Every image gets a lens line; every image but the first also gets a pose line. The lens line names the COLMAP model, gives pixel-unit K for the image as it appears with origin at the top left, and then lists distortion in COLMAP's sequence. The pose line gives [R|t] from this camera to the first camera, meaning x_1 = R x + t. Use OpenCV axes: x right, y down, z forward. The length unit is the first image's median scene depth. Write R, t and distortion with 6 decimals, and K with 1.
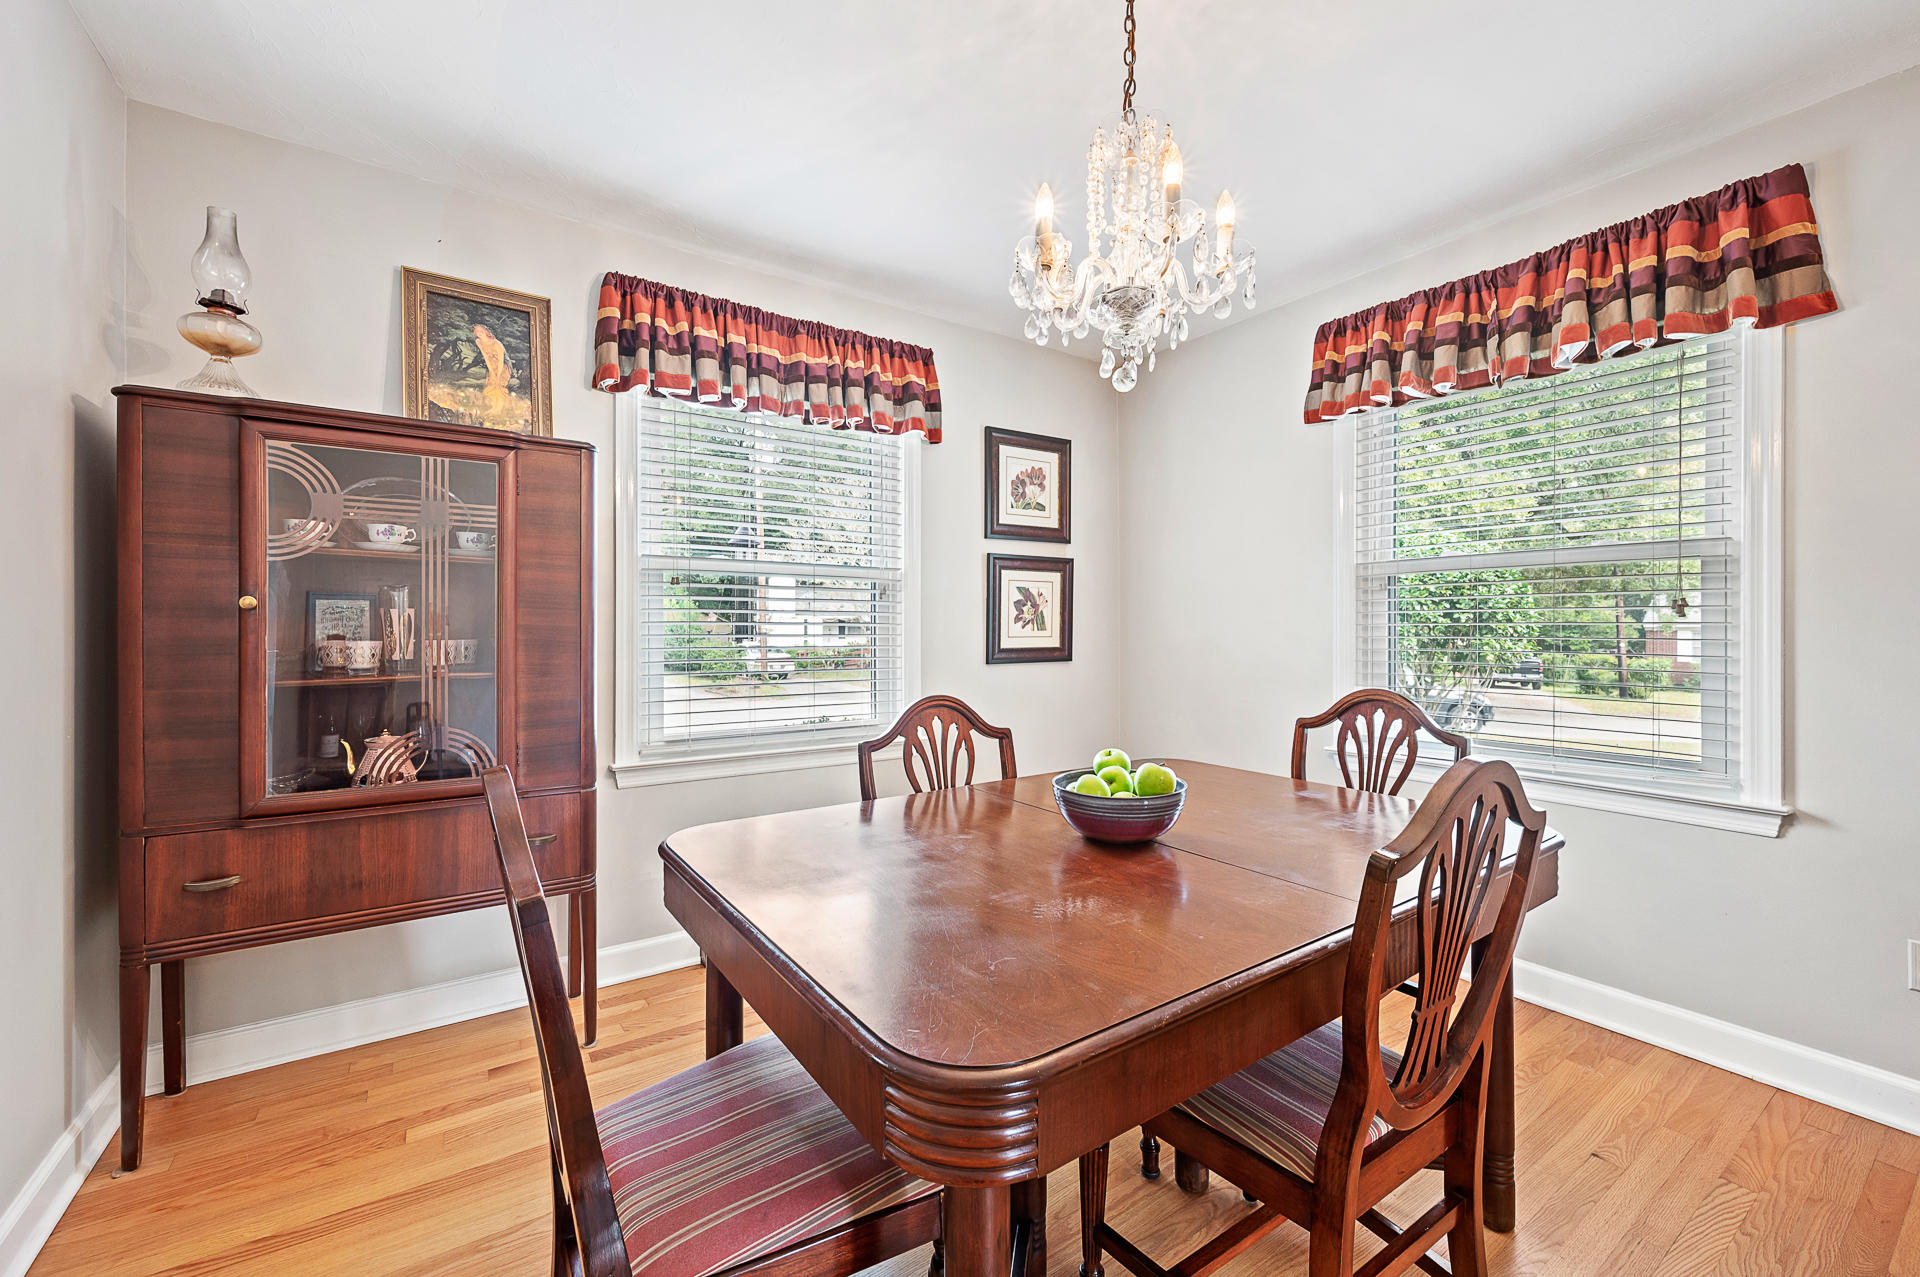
lens RADIAL K [[752.2, 0, 968.7], [0, 752.2, 628.7], [0, 0, 1]] dist [-0.000425, -0.000008]
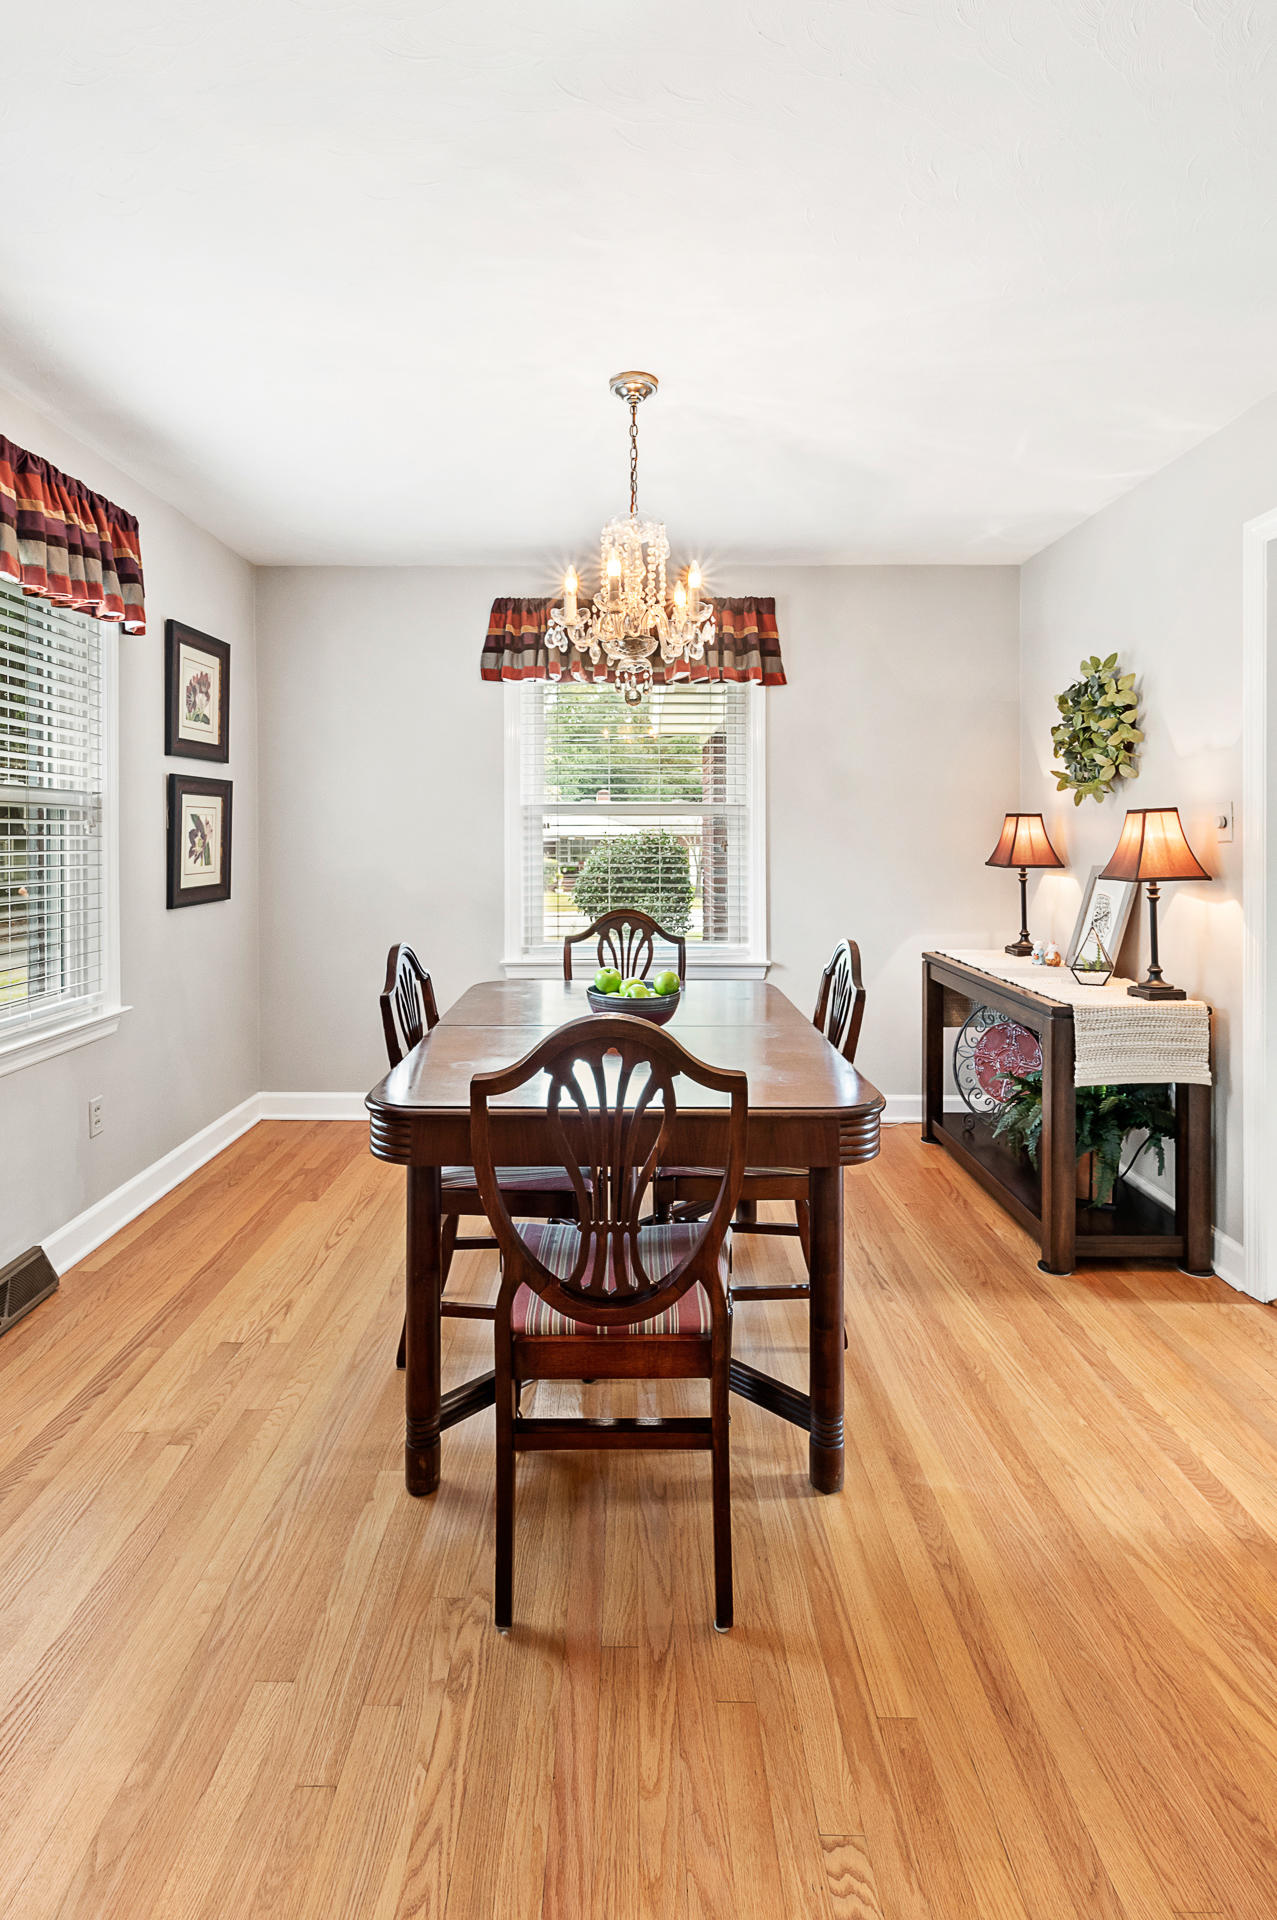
lens RADIAL K [[944.4, 0, 604.4], [0, 944.4, 829.1], [0, 0, 1]] dist [-0.000307, 0.000209]
pose [[0.582426, 0.002664, 0.812880, -0.532847], [0.000226, 0.999994, -0.003439, -0.036045], [-0.812884, 0.002187, 0.582421, 0.014937]]
